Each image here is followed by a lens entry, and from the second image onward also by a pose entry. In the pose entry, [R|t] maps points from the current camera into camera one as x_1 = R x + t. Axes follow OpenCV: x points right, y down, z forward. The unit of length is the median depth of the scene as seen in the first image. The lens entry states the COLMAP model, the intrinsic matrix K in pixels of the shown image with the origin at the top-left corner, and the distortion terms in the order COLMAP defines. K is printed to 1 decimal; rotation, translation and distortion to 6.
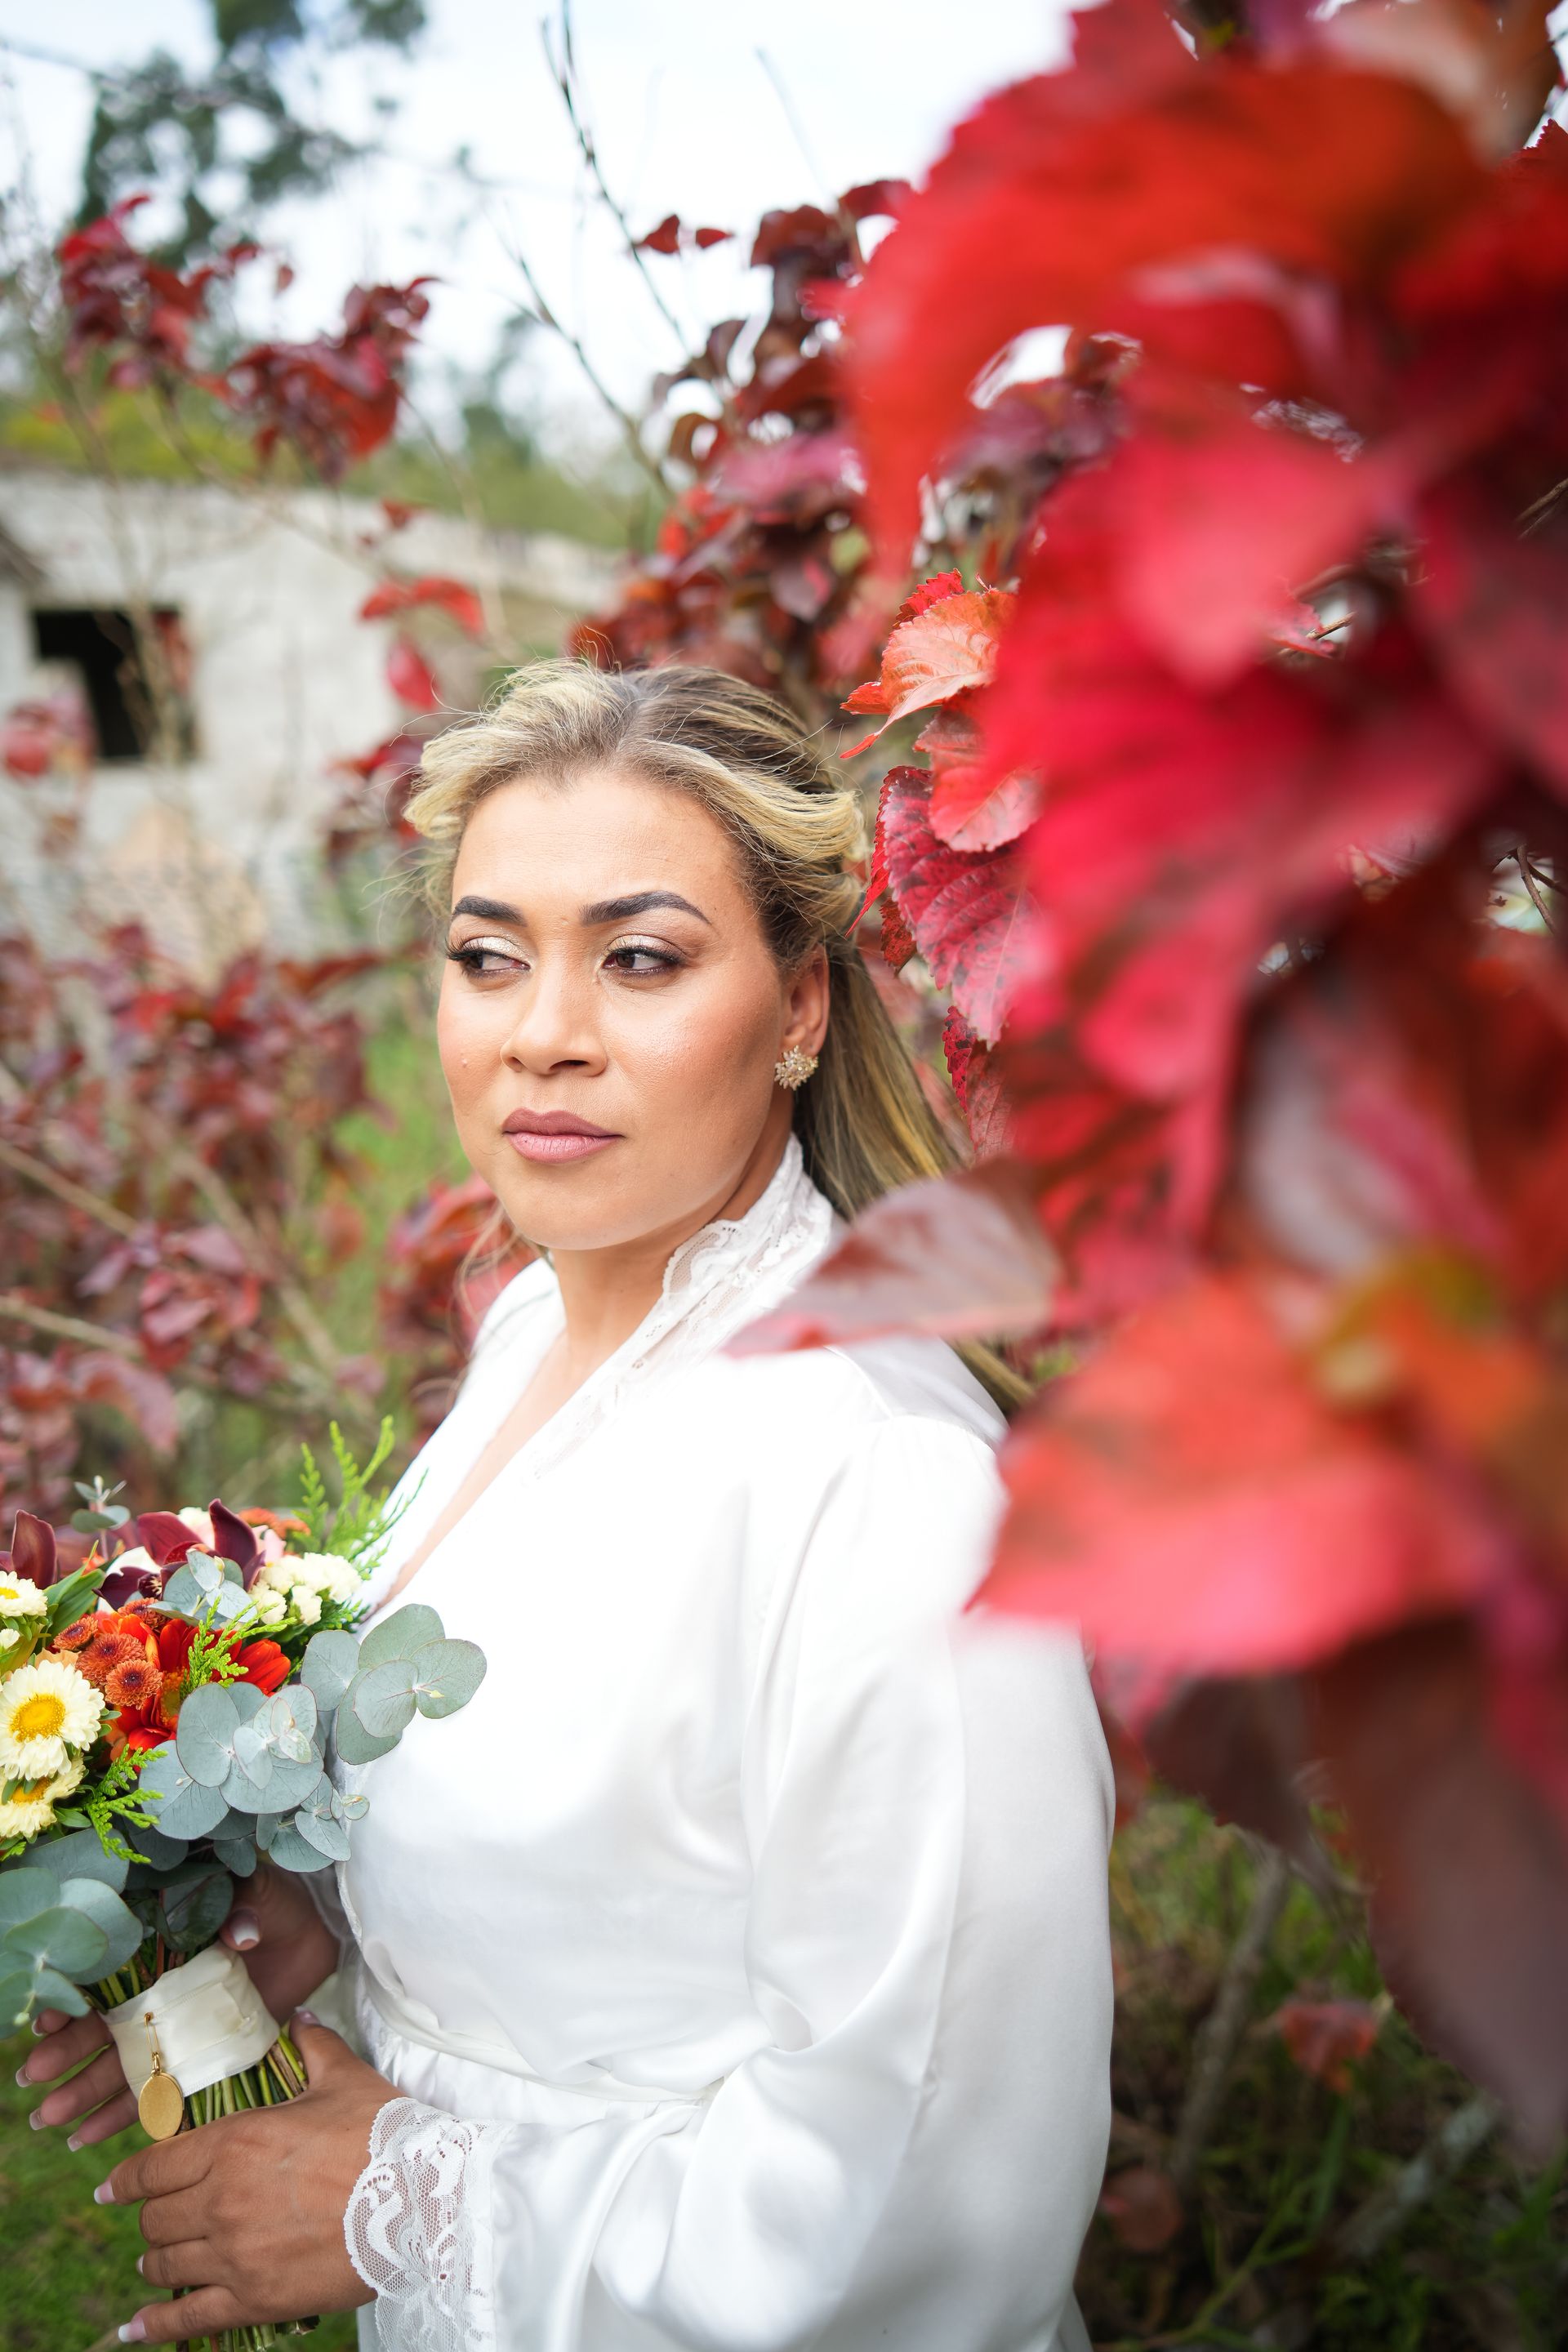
lens RADIAL K [[1865.5, 0, 784.0], [0, 1865.5, 1176.0], [0, 0, 1]] dist [-0.005555, 0.011303]
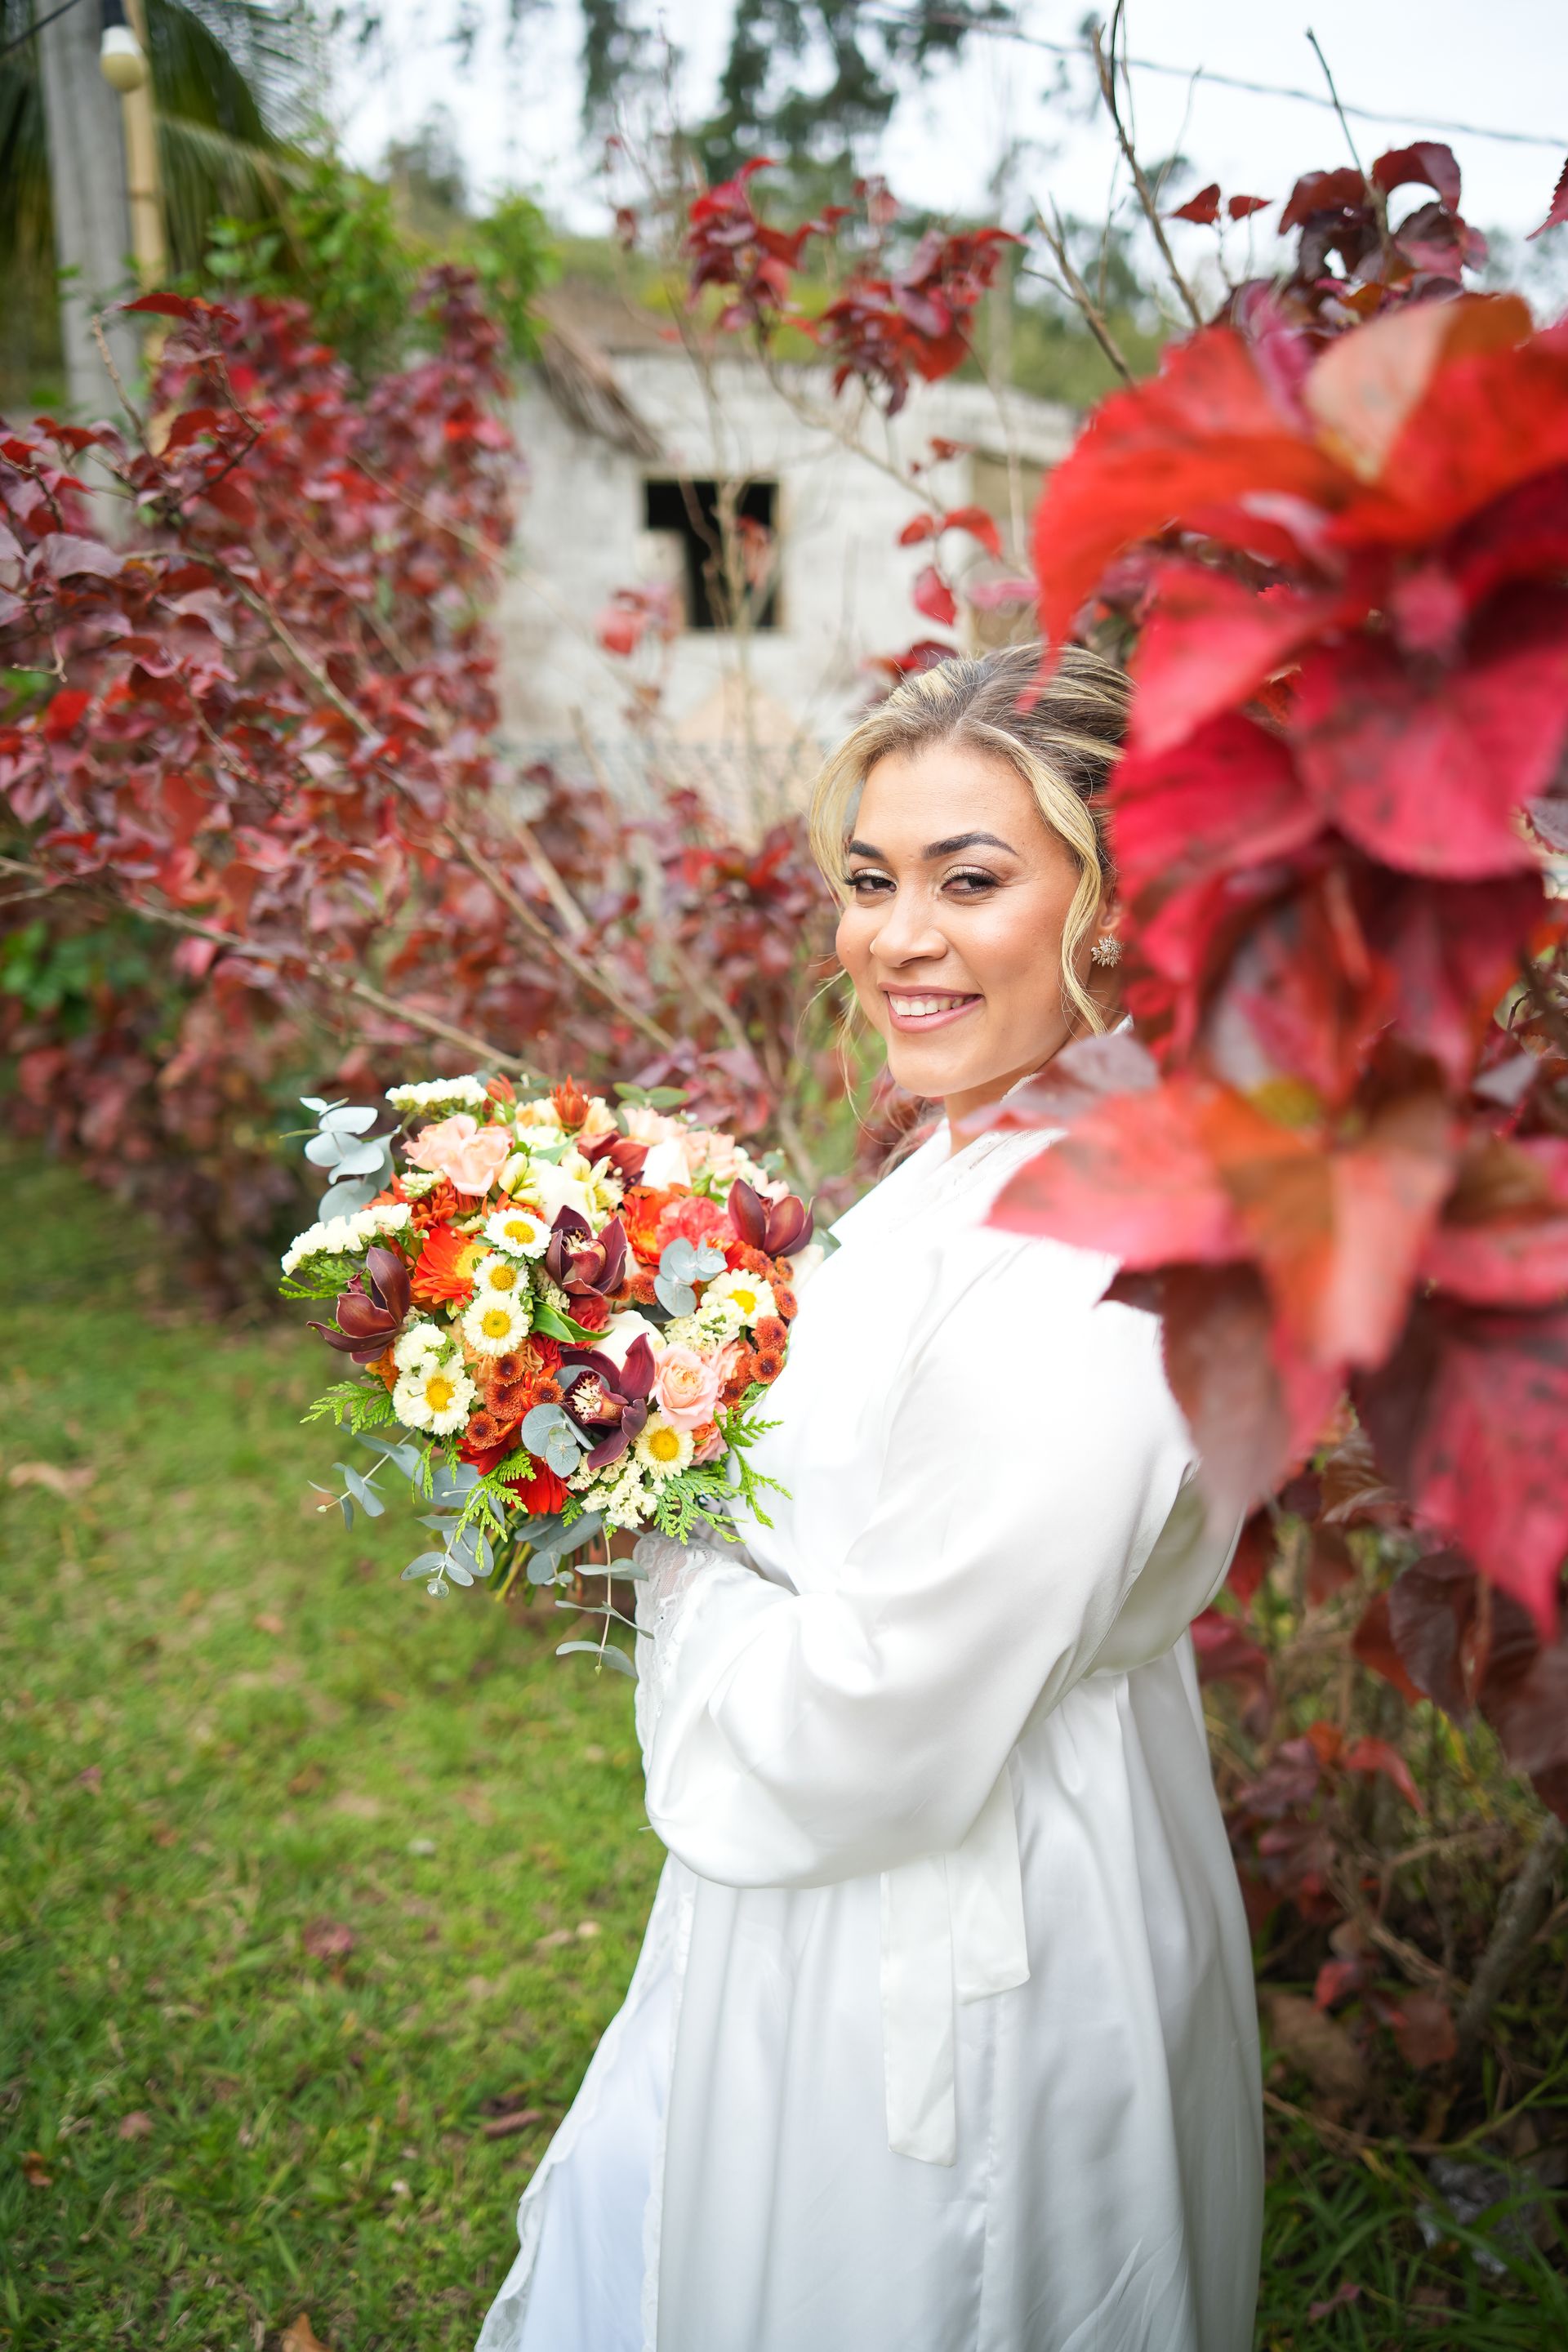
lens RADIAL K [[1865.5, 0, 784.0], [0, 1865.5, 1176.0], [0, 0, 1]] dist [-0.005555, 0.011303]
pose [[0.955123, 0.126292, -0.267937, 0.050076], [-0.108958, 0.990929, 0.078669, 0.005188], [0.275441, -0.045944, 0.960219, -0.115790]]
